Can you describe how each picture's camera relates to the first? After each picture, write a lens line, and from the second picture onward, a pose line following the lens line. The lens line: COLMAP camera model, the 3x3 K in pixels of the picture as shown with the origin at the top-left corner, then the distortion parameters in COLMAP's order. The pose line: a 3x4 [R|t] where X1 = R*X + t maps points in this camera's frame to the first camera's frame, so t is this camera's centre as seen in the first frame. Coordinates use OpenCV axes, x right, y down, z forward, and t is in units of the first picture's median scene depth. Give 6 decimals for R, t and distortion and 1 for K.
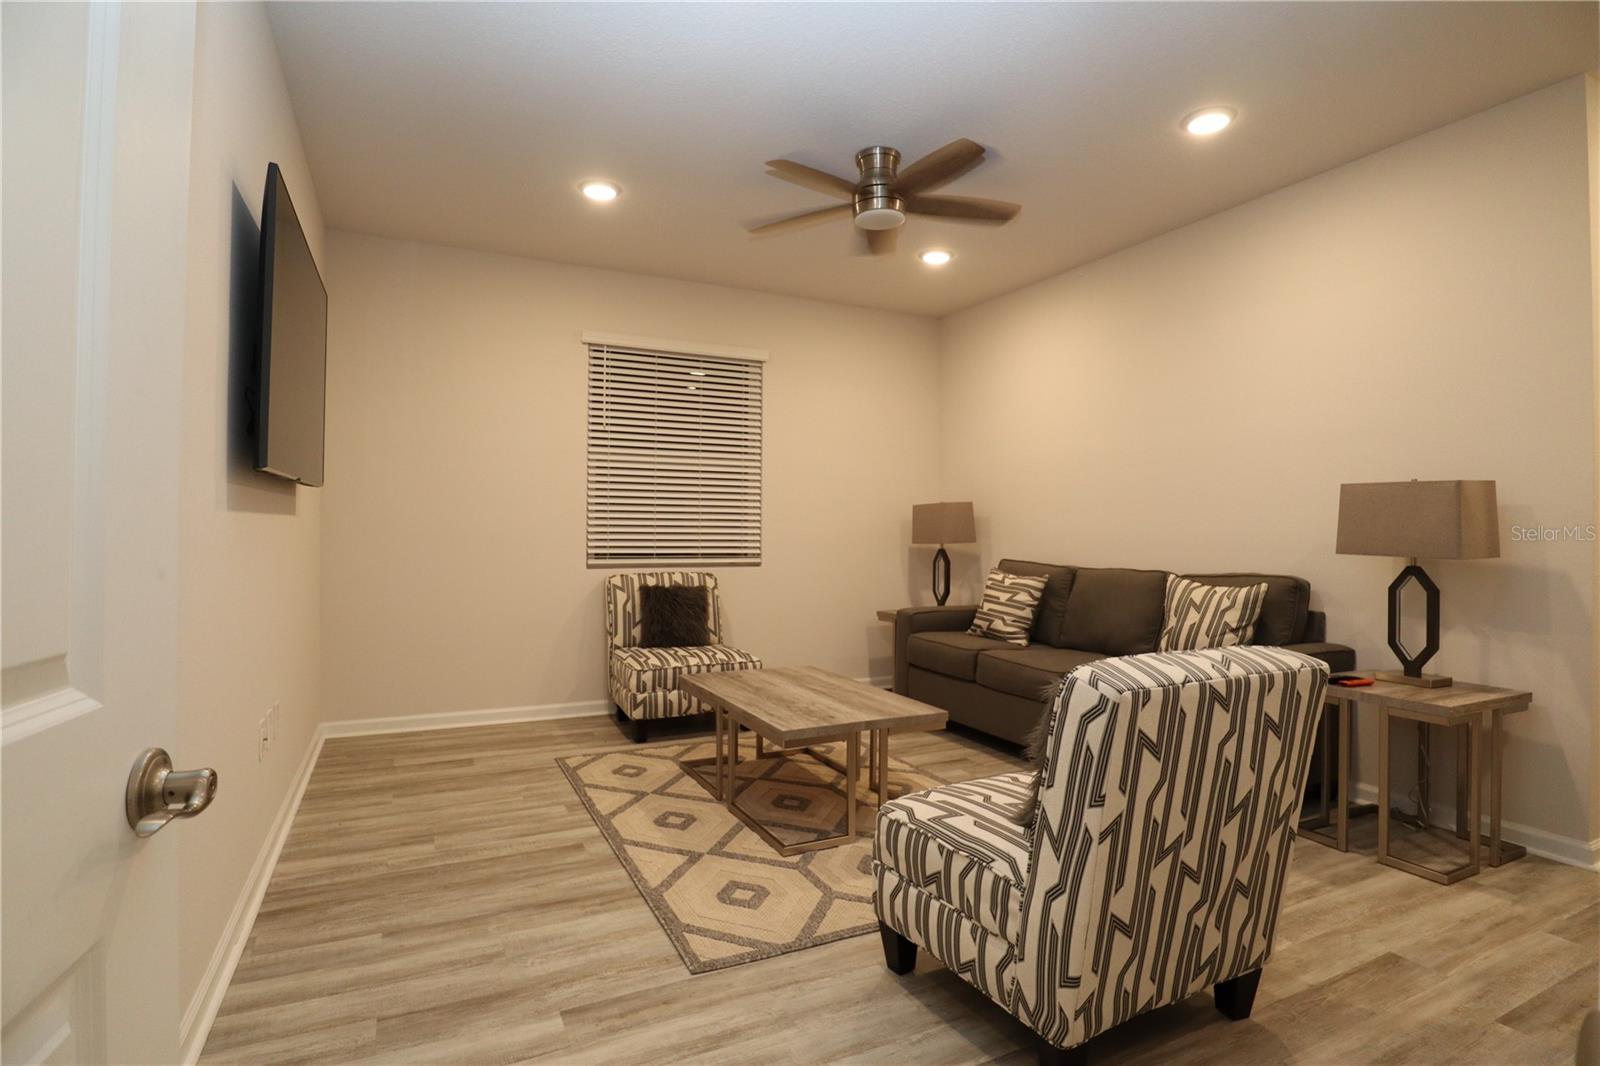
lens RADIAL K [[808.1, 0, 810.7], [0, 808.1, 529.4], [0, 0, 1]] dist [-0.043309, 0.012560]
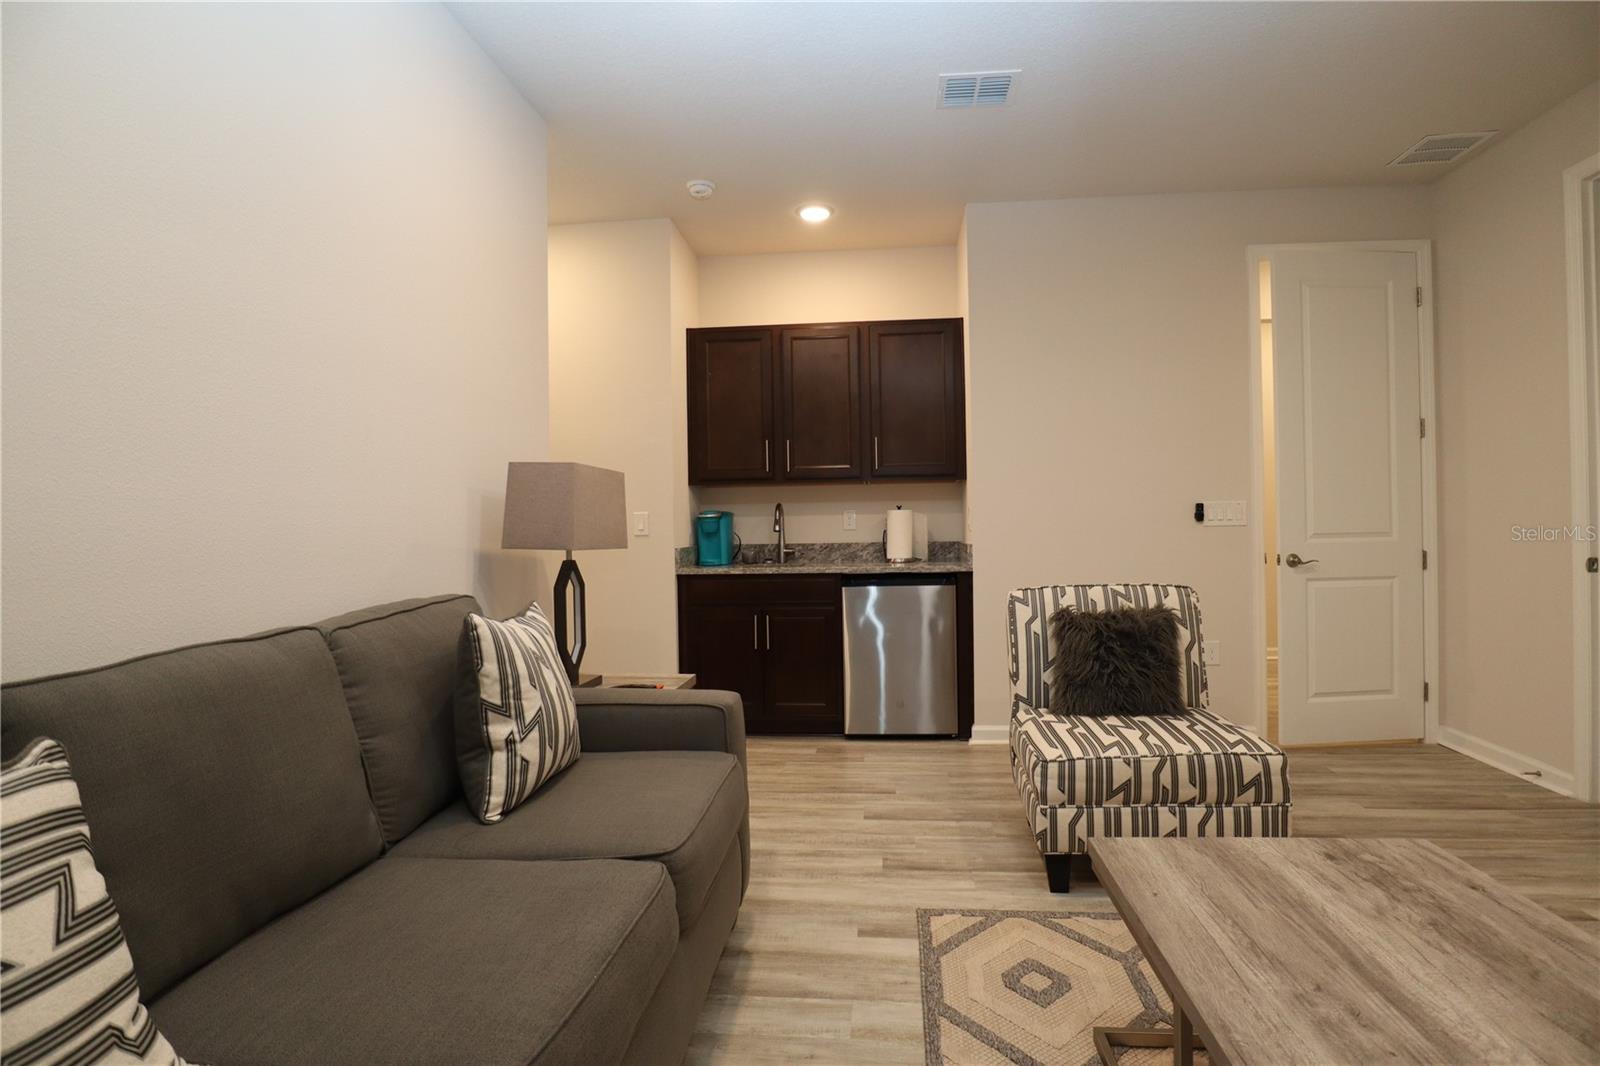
lens RADIAL K [[808.1, 0, 805.8], [0, 808.1, 536.0], [0, 0, 1]] dist [-0.043309, 0.012560]
pose [[-0.844476, 0.000461, 0.535593, 0.032807], [0.009980, 0.999840, 0.014876, 0.005031], [-0.535500, 0.017908, -0.844345, 1.351444]]
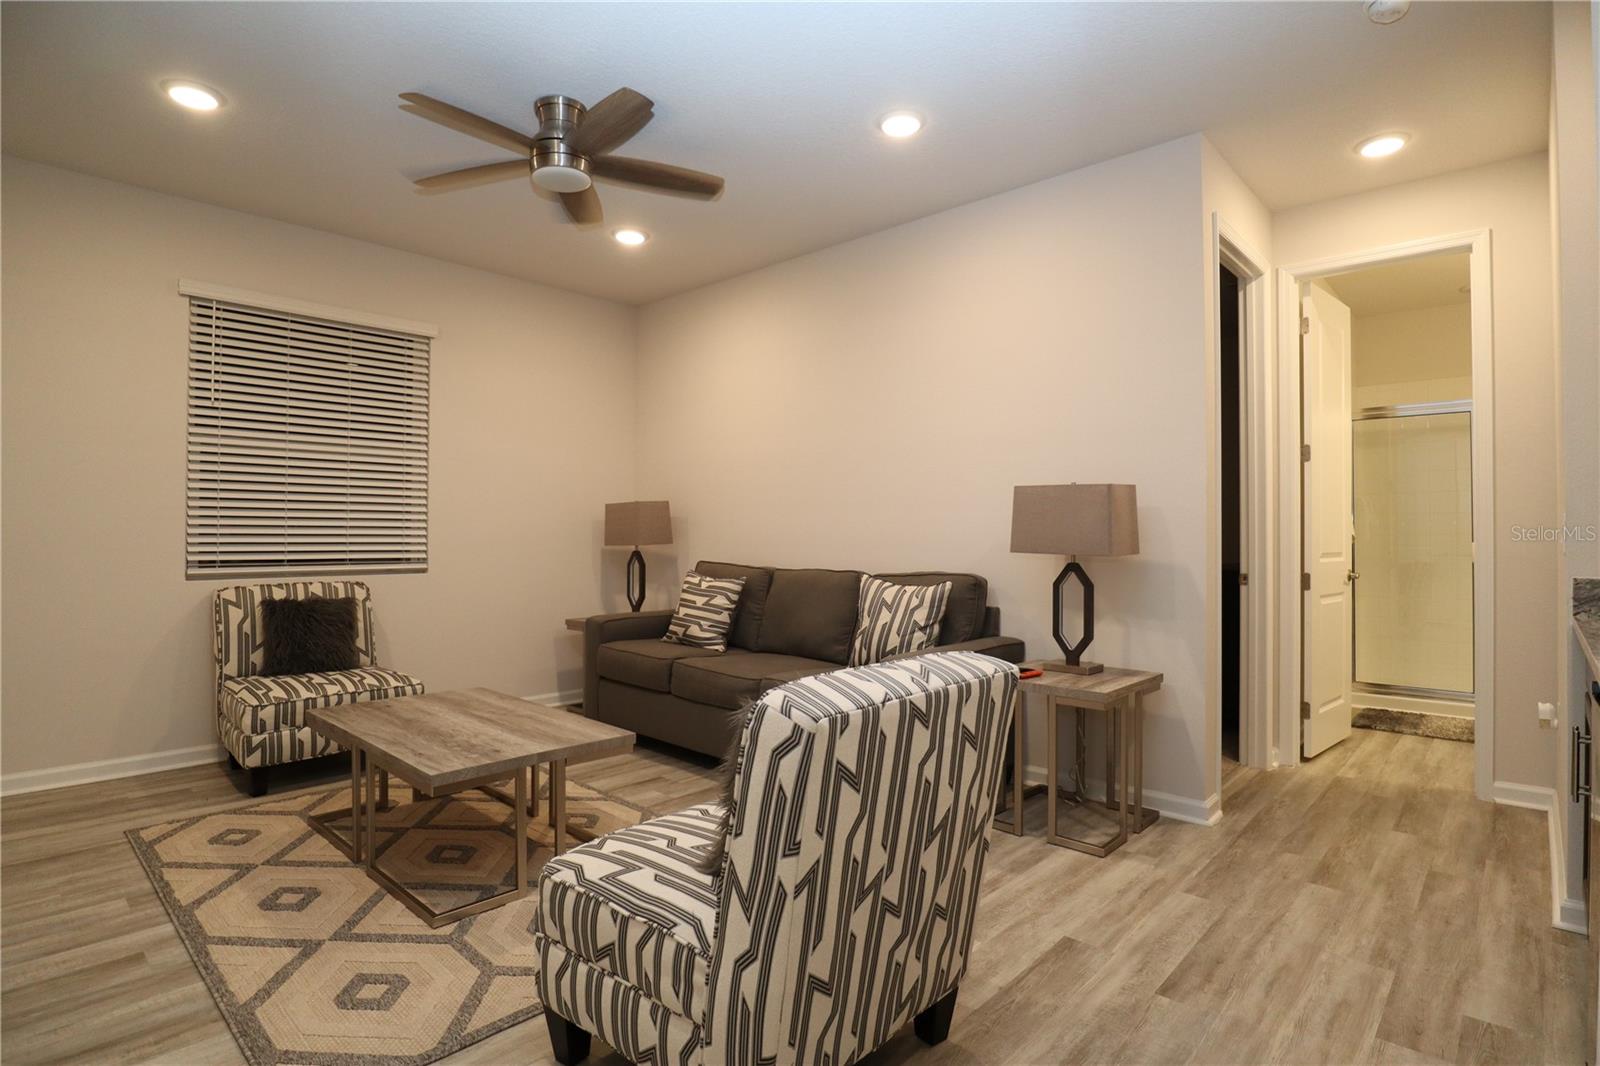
lens RADIAL K [[808.1, 0, 808.5], [0, 808.1, 524.1], [0, 0, 1]] dist [-0.043309, 0.012560]
pose [[0.936470, 0.000688, 0.350746, 0.031358], [0.001962, 0.999972, -0.007198, 0.000626], [-0.350741, 0.007429, 0.936443, 0.079972]]
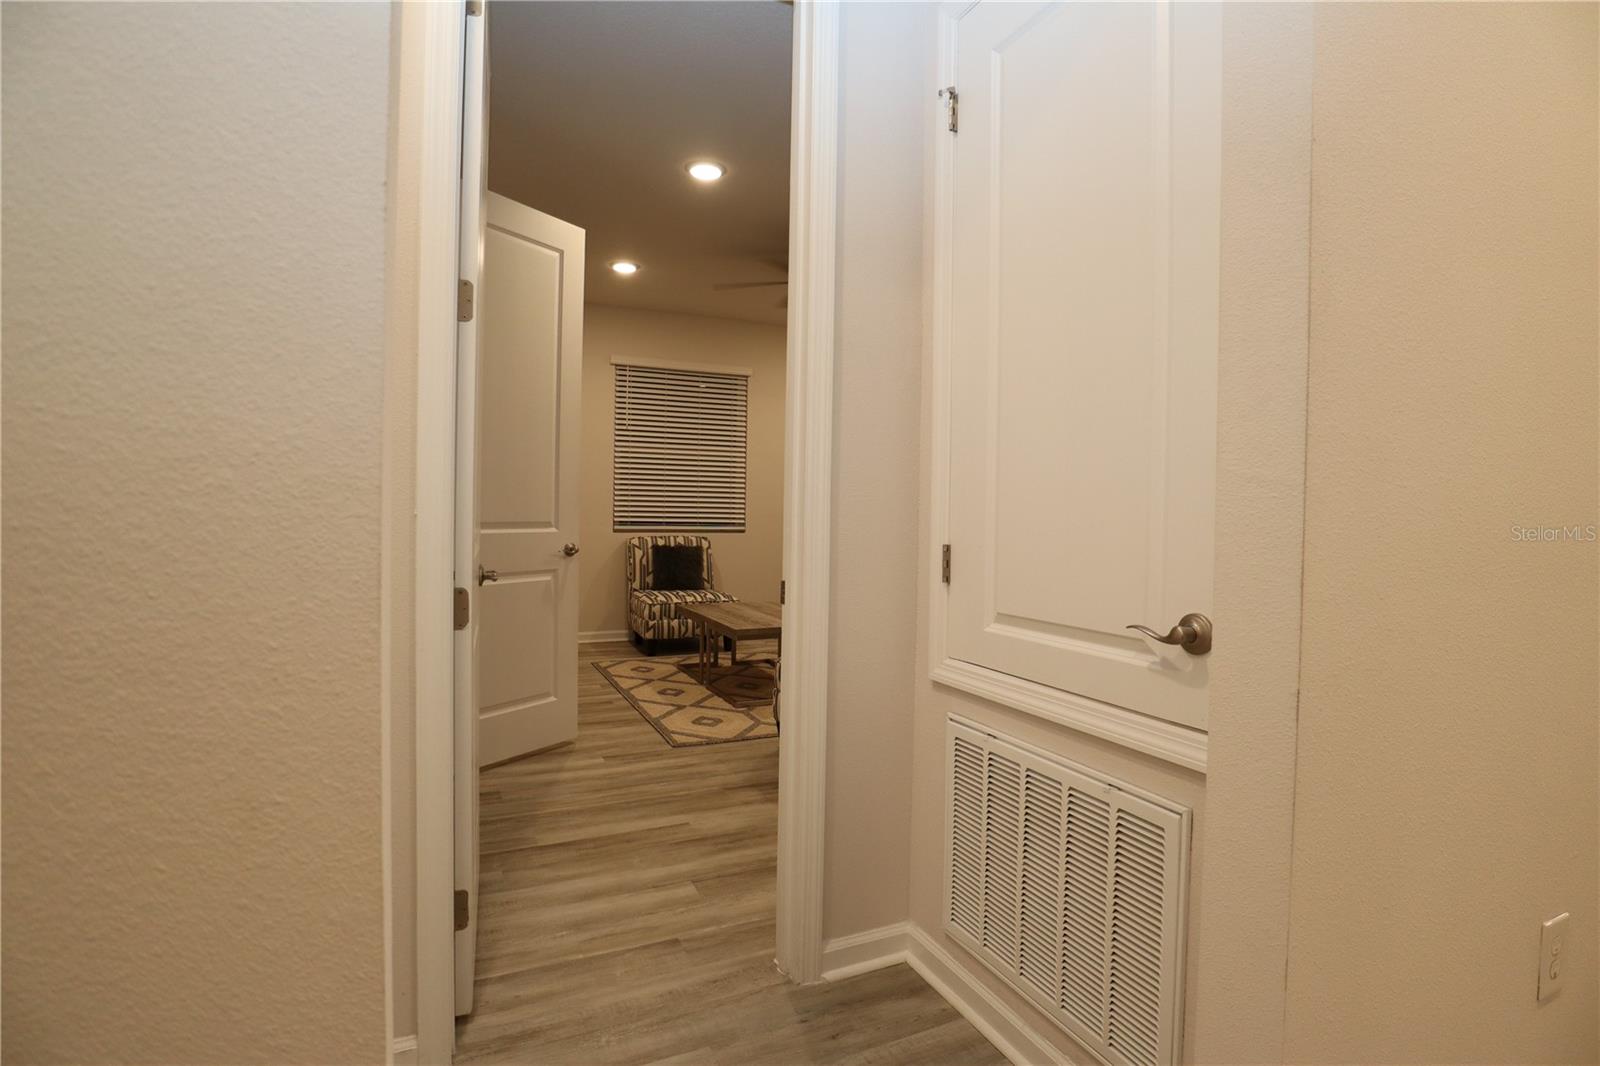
lens RADIAL K [[808.1, 0, 805.4], [0, 808.1, 522.2], [0, 0, 1]] dist [-0.043309, 0.012560]
pose [[0.999464, 0.011847, -0.030502, 0.116820], [-0.011202, 0.999712, 0.021213, -0.000287], [0.030745, -0.020860, 0.999310, -0.468770]]
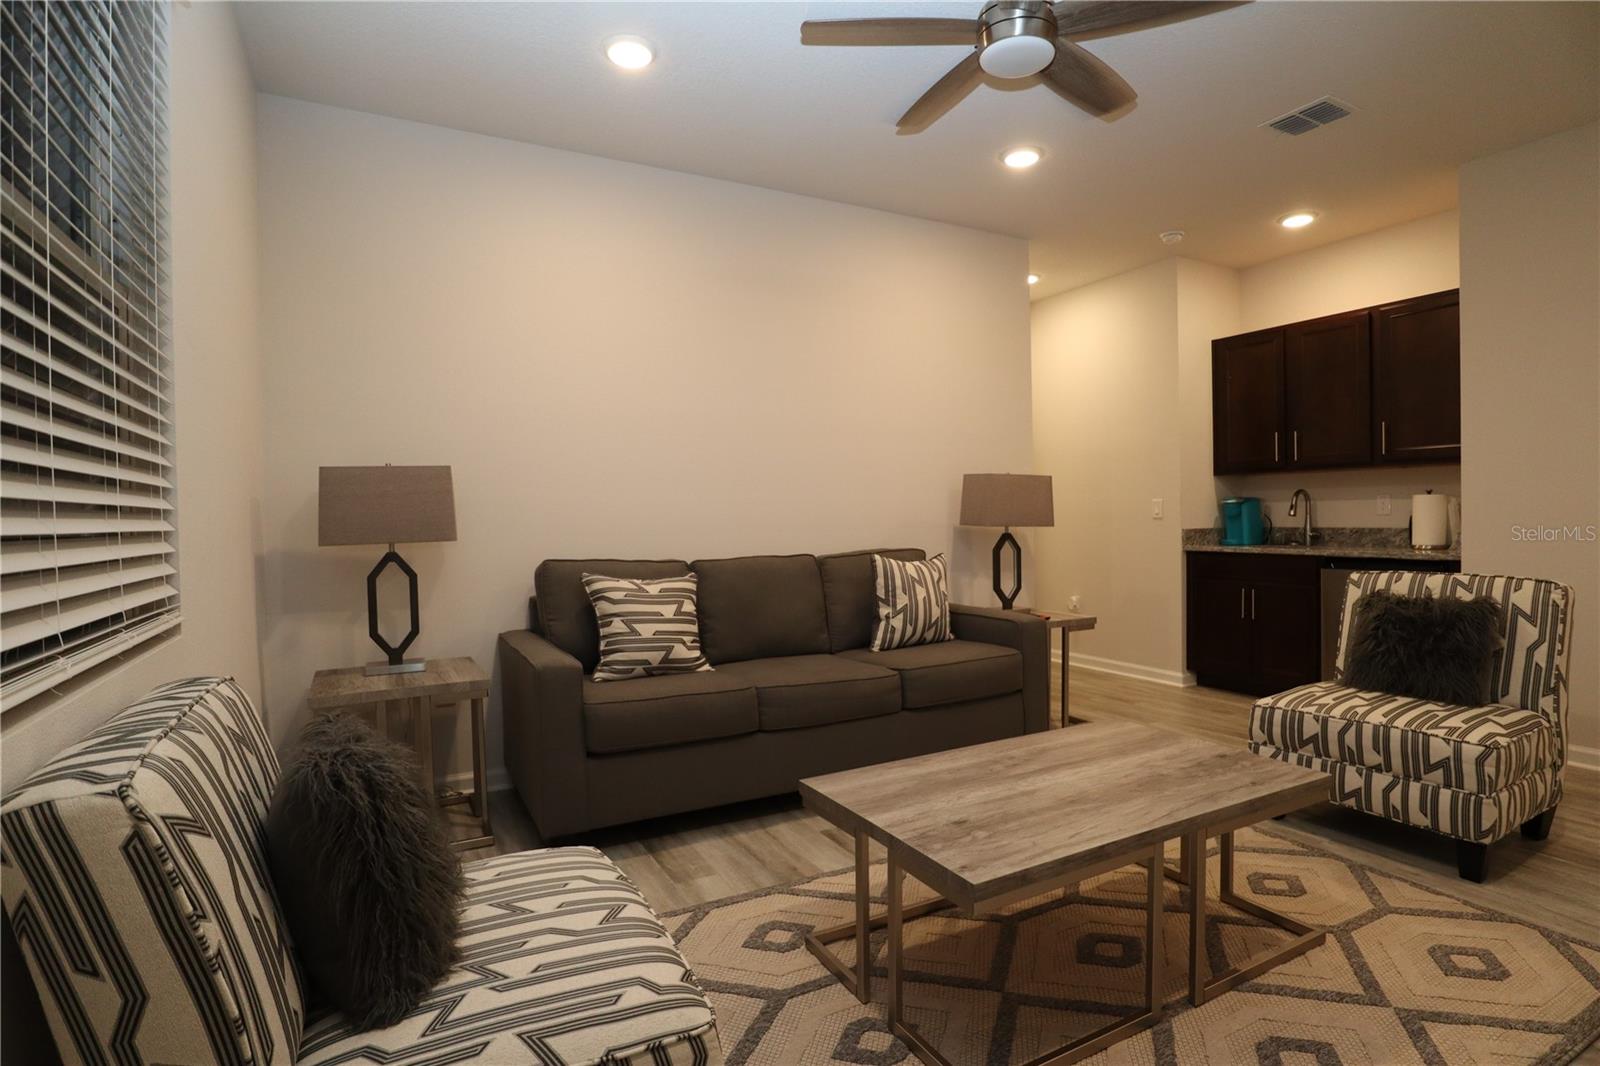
lens RADIAL K [[808.1, 0, 807.9], [0, 808.1, 539.2], [0, 0, 1]] dist [-0.043309, 0.012560]
pose [[-0.031457, -0.036144, 0.998851, -0.575820], [0.009474, 0.999290, 0.036458, -0.000592], [-0.999460, 0.010610, -0.031092, 1.164963]]
